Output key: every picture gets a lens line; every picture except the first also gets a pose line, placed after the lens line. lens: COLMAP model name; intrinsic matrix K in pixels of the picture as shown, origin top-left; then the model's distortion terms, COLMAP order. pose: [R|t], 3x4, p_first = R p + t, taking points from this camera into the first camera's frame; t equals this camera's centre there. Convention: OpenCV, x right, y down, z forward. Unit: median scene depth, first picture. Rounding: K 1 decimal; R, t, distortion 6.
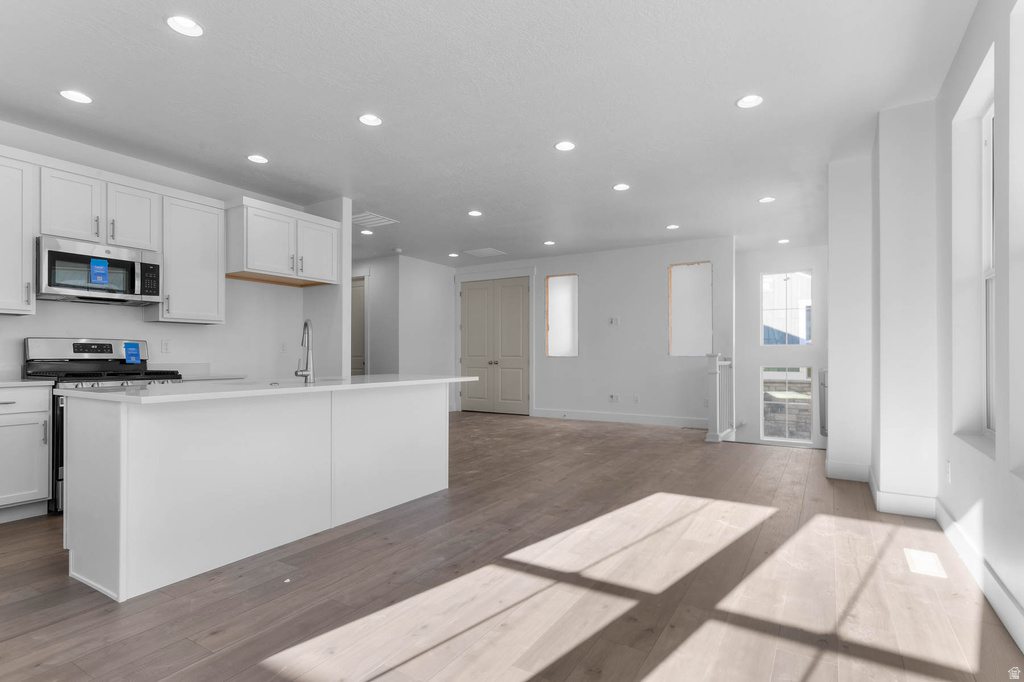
lens RADIAL K [[499.5, 0, 539.3], [0, 499.5, 351.4], [0, 0, 1]] dist [-0.000201, 0.000039]
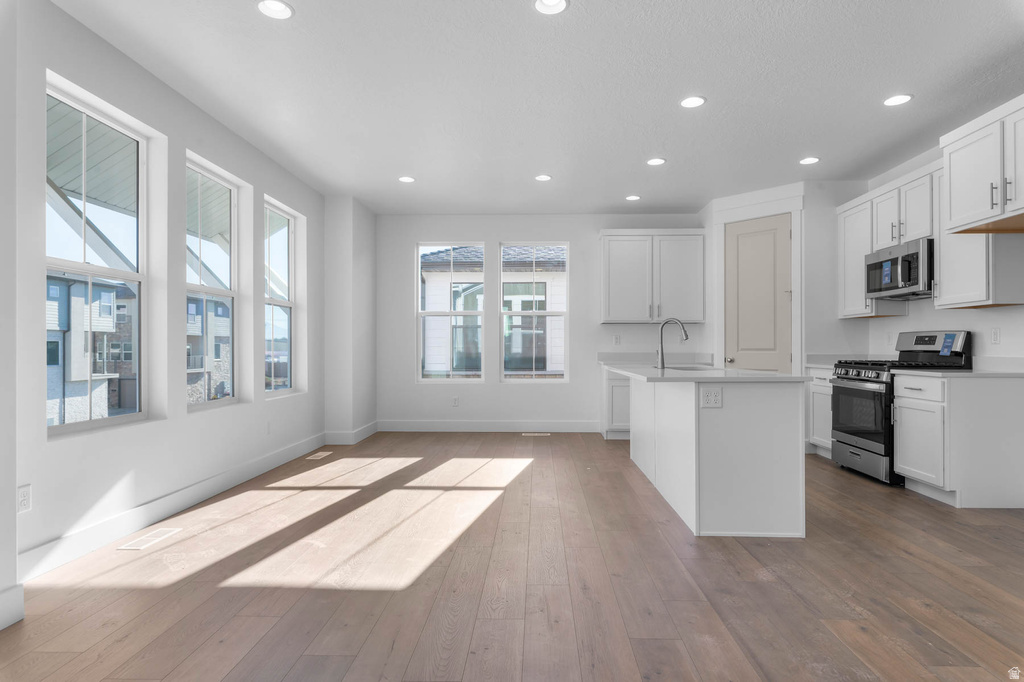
lens RADIAL K [[555.6, 0, 517.2], [0, 555.6, 349.2], [0, 0, 1]] dist [-0.001899, -0.000304]
pose [[-0.884512, 0.003269, -0.466505, 0.203112], [0.005041, 0.999984, -0.002550, 0.005457], [0.466489, -0.004608, -0.884515, 0.789619]]
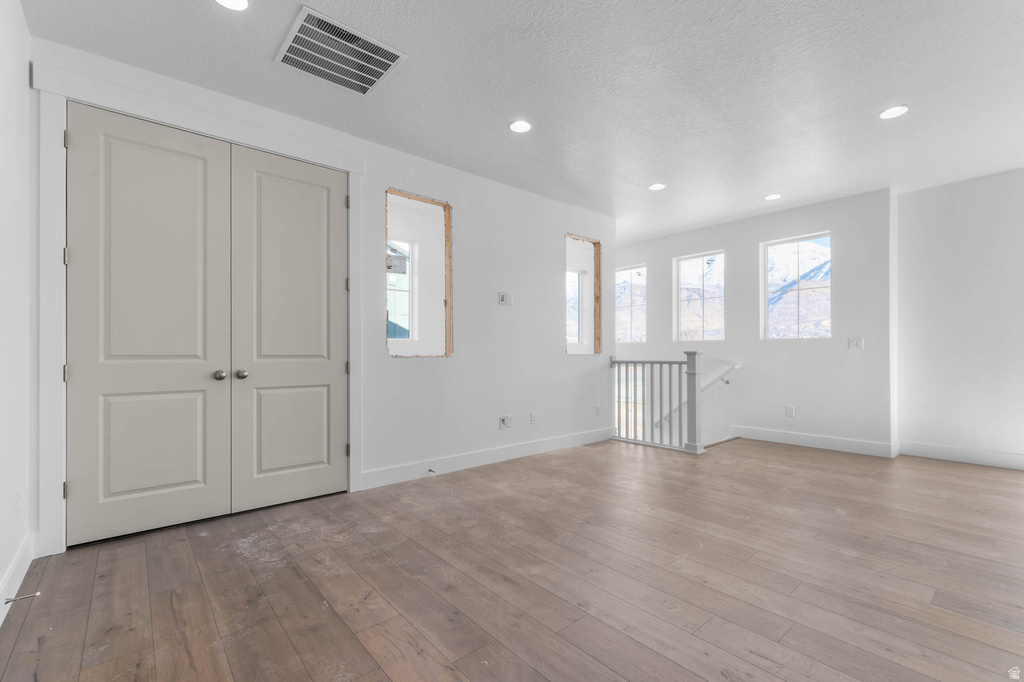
lens RADIAL K [[448.0, 0, 516.5], [0, 448.0, 351.0], [0, 0, 1]] dist [0.001256, 0.000306]
pose [[0.325349, 0.003706, 0.945587, -0.382571], [-0.004012, 0.999989, -0.002539, 0.006374], [-0.945586, -0.002968, 0.325360, 0.818239]]
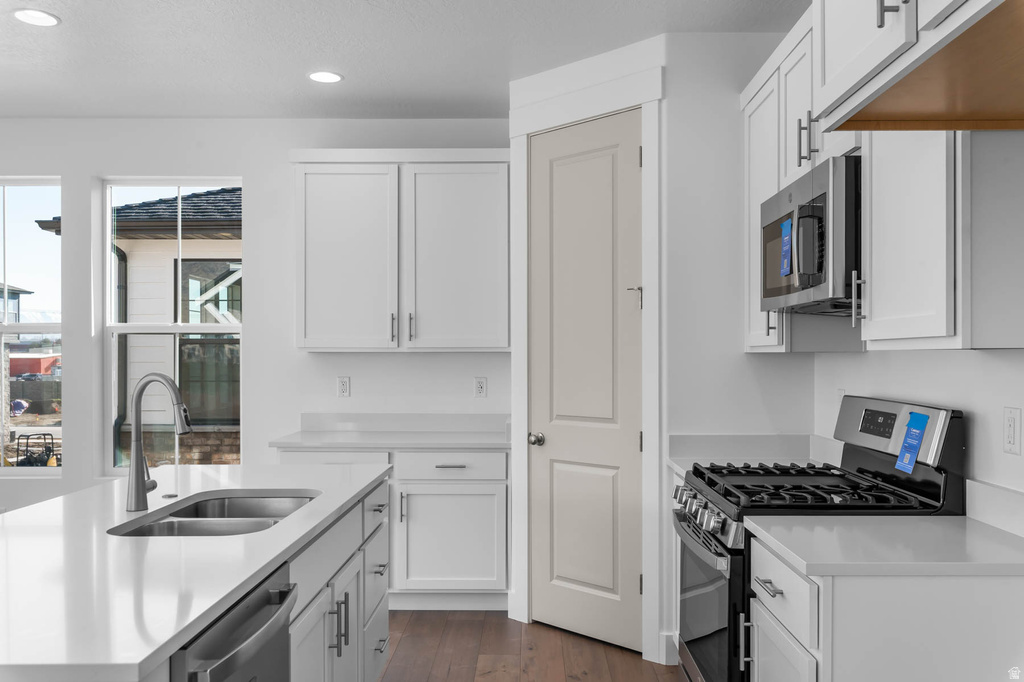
lens RADIAL K [[862.9, 0, 514.6], [0, 862.9, 363.3], [0, 0, 1]] dist [0.006188, 0.003519]
pose [[-0.874401, 0.006061, -0.485165, -0.139423], [0.005234, 0.999982, 0.003060, -0.028432], [0.485175, 0.000136, -0.874417, 0.711644]]
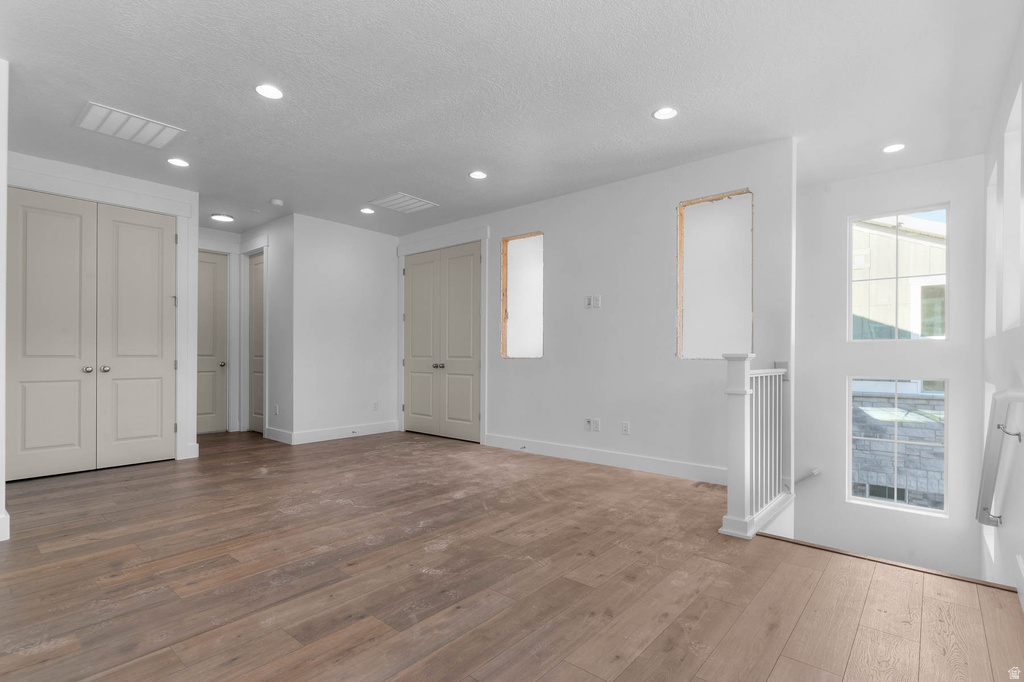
lens RADIAL K [[488.8, 0, 536.1], [0, 488.8, 354.3], [0, 0, 1]] dist [0.001904, 0.000360]
pose [[0.987766, 0.004464, -0.155879, 0.178515], [-0.003793, 0.999982, 0.004603, 0.002735], [0.155896, -0.003955, 0.987765, 0.389148]]
